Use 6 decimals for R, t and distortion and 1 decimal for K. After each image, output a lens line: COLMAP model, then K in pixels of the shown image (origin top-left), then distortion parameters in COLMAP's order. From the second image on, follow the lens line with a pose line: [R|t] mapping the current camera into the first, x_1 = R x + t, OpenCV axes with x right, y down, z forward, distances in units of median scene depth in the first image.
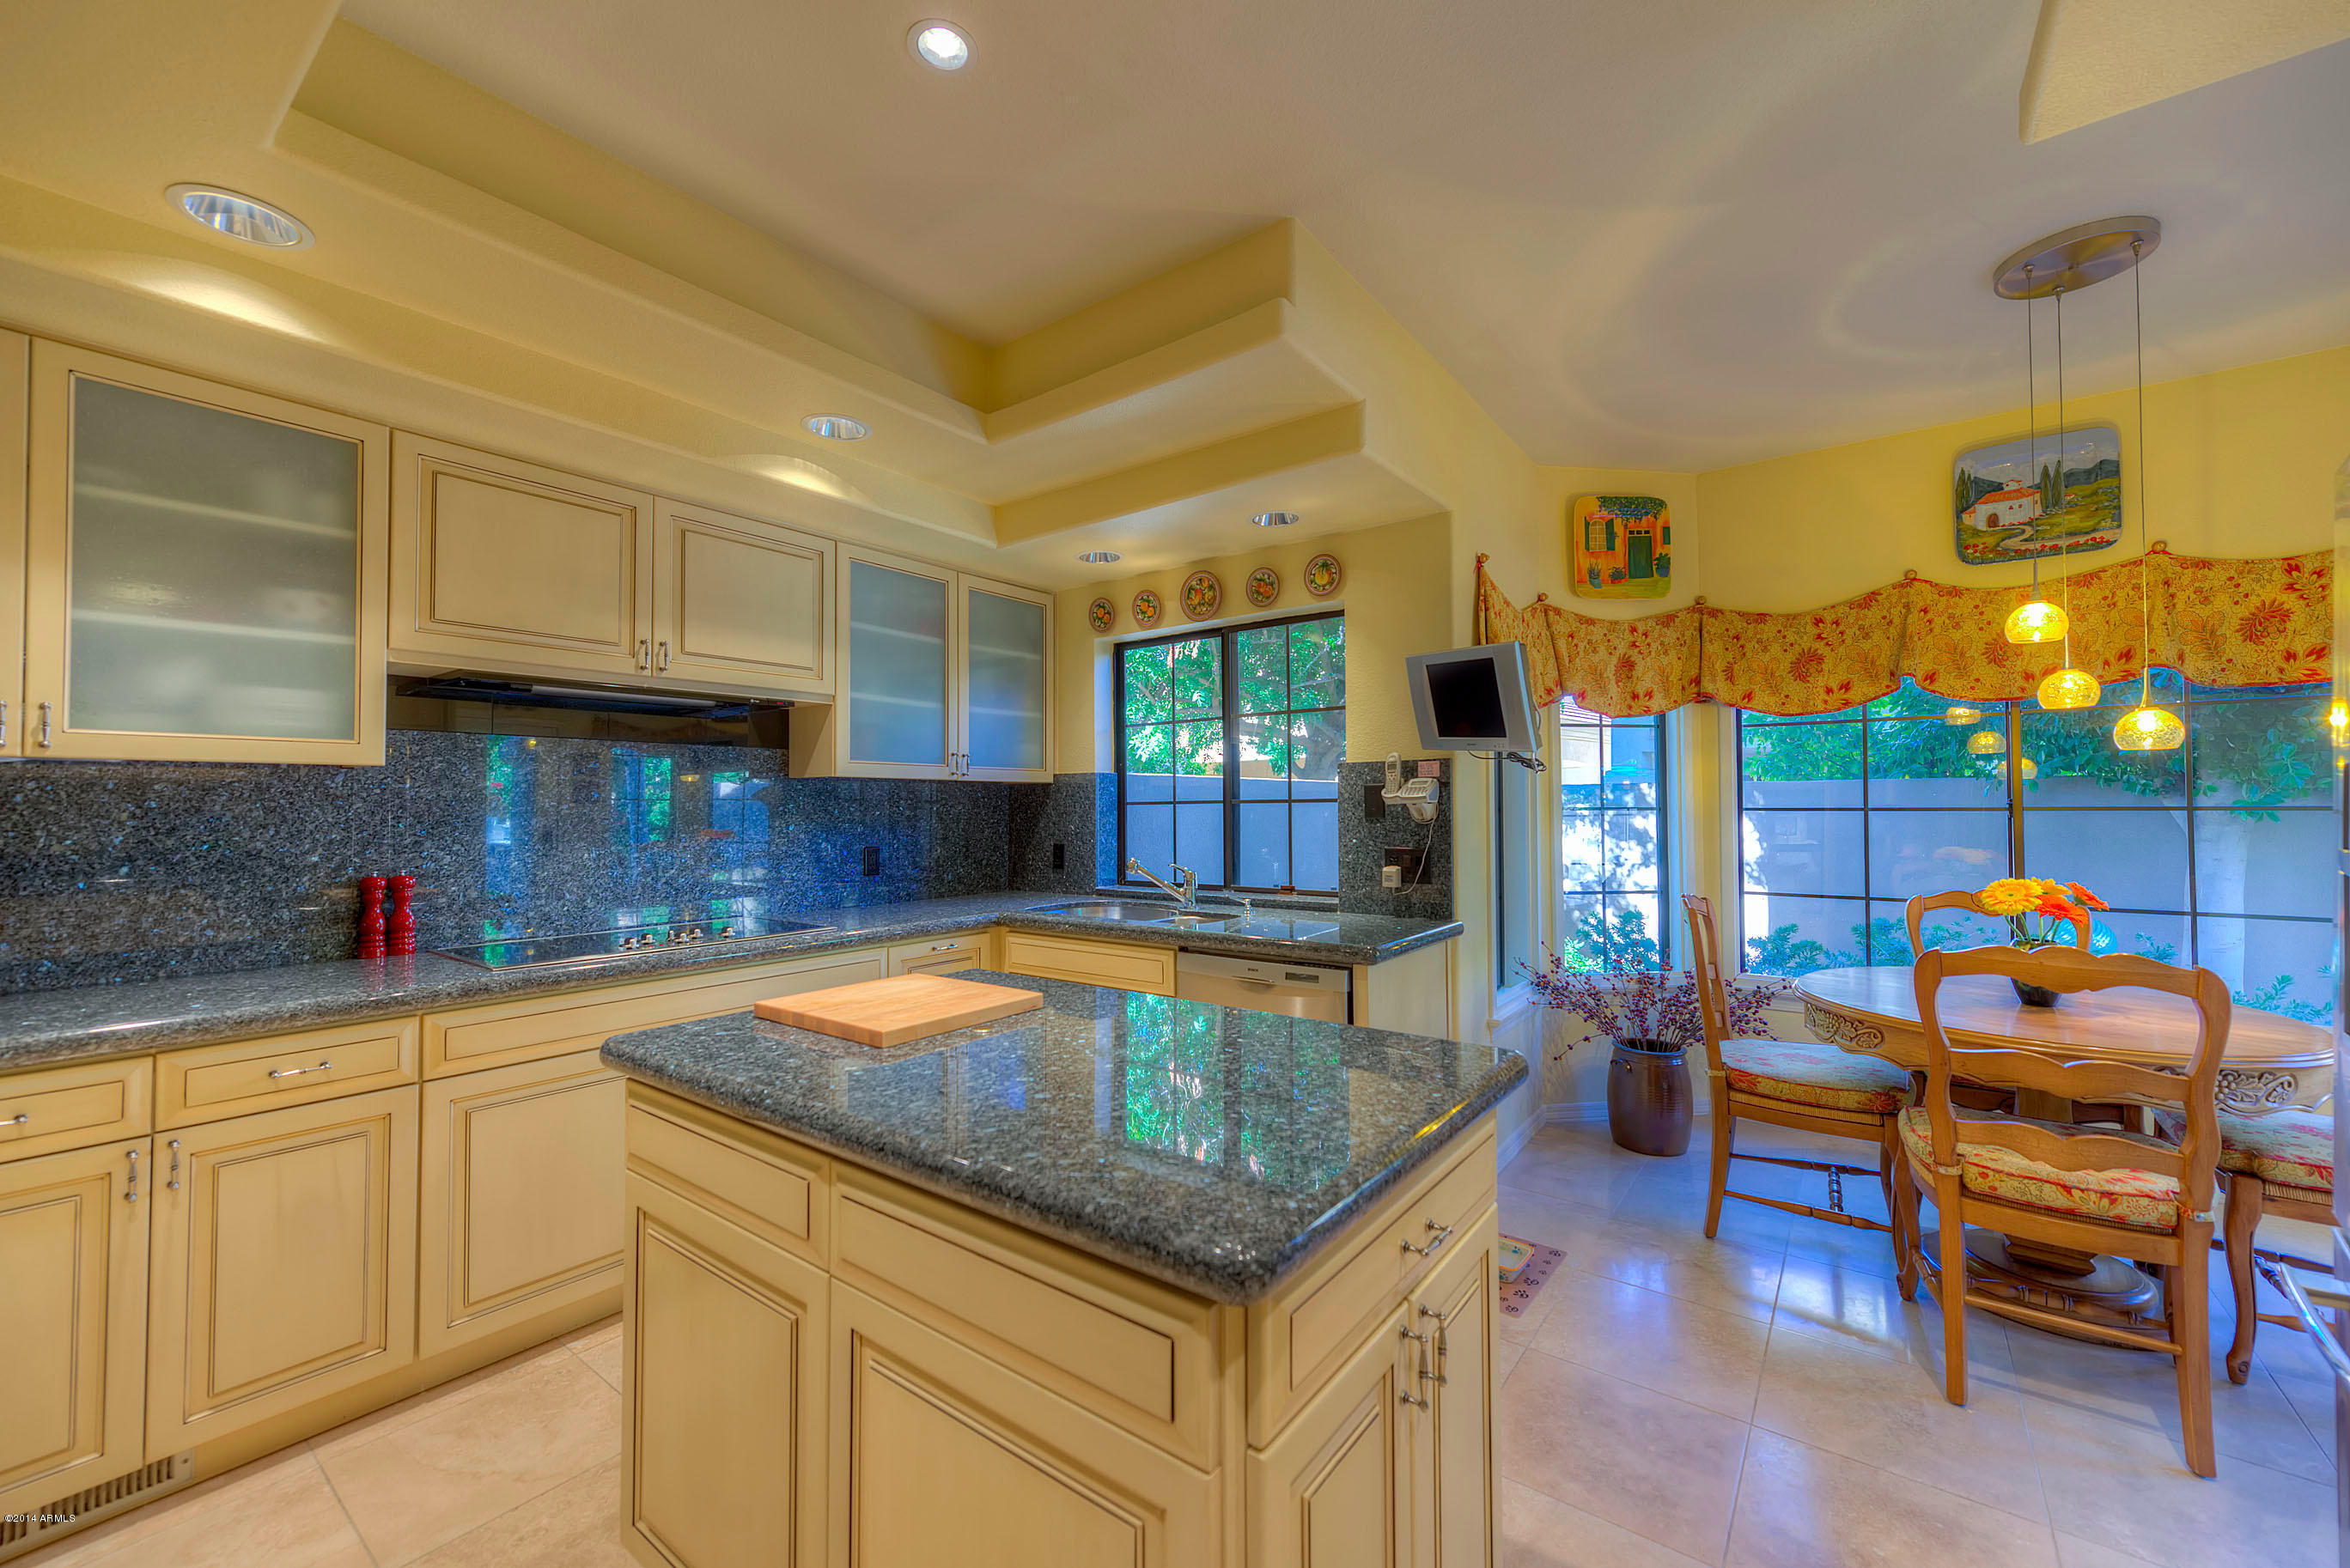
lens RADIAL K [[891.5, 0, 1165.2], [0, 891.5, 791.0], [0, 0, 1]] dist [0.000672, 0.000022]
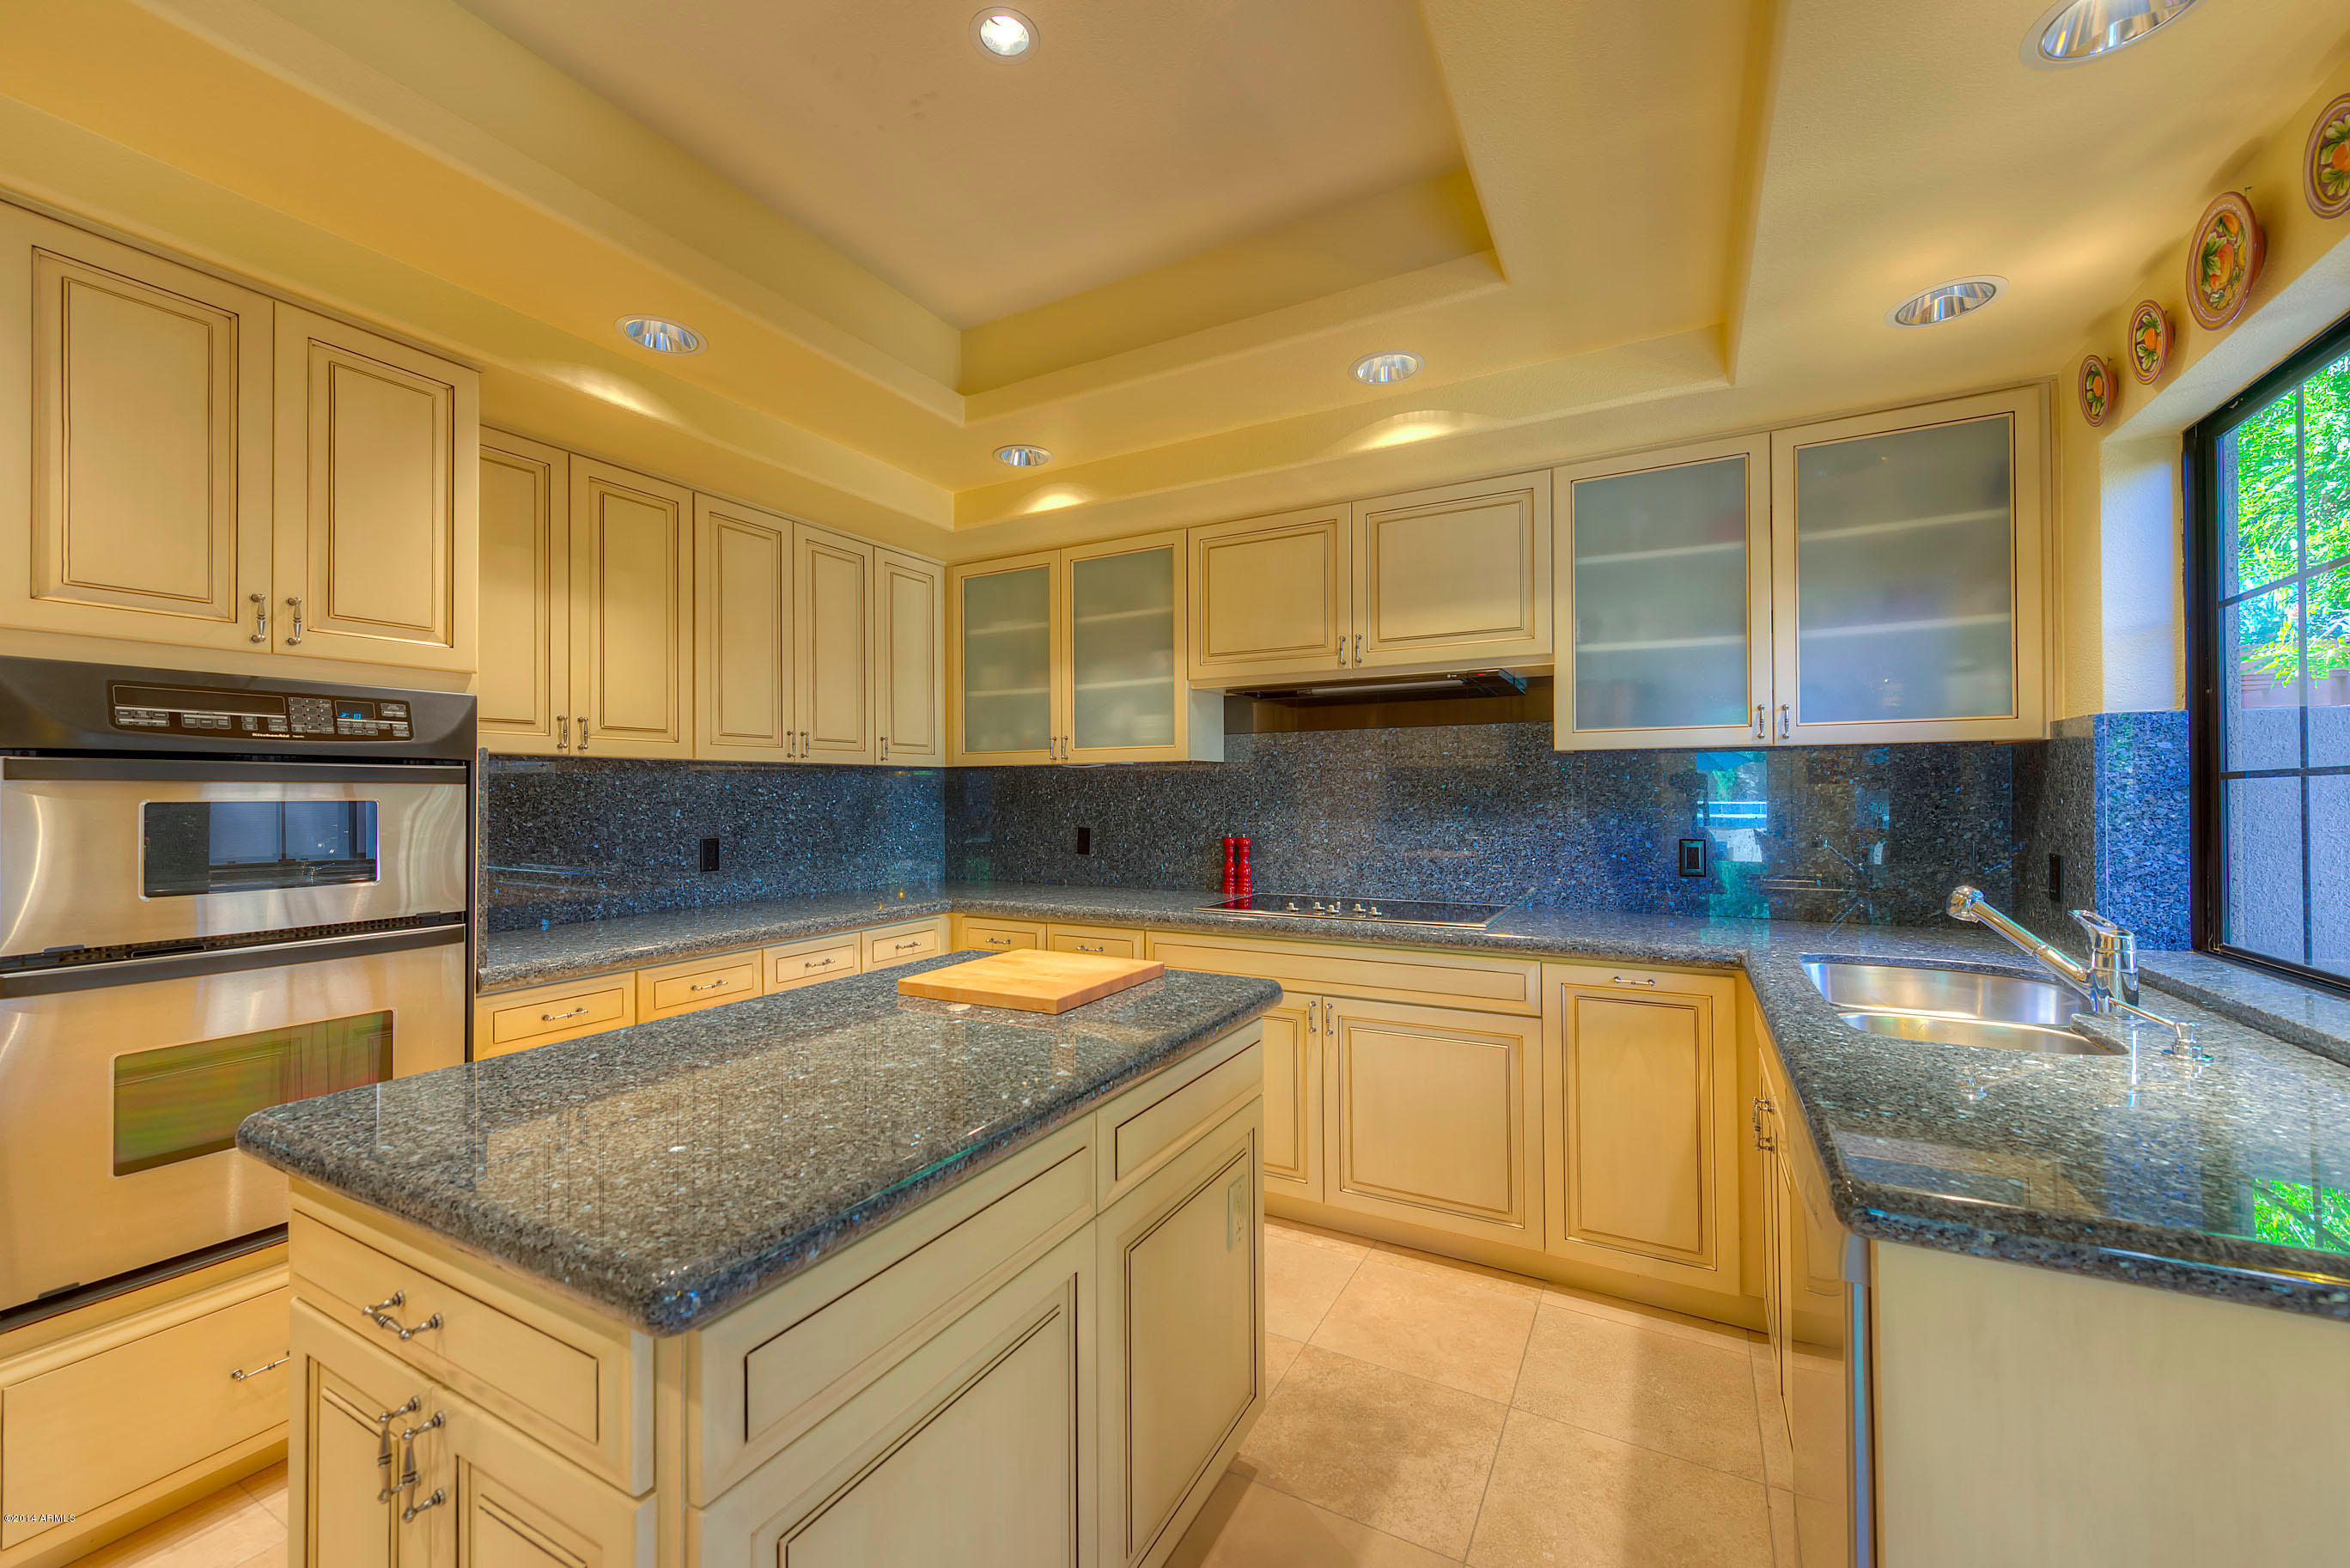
lens RADIAL K [[891.5, 0, 1165.2], [0, 891.5, 791.0], [0, 0, 1]] dist [0.000672, 0.000022]
pose [[0.169496, 0.002757, -0.985527, 0.449234], [0.024149, 0.999684, 0.006950, 0.007927], [0.985235, -0.024977, 0.169376, 0.568103]]
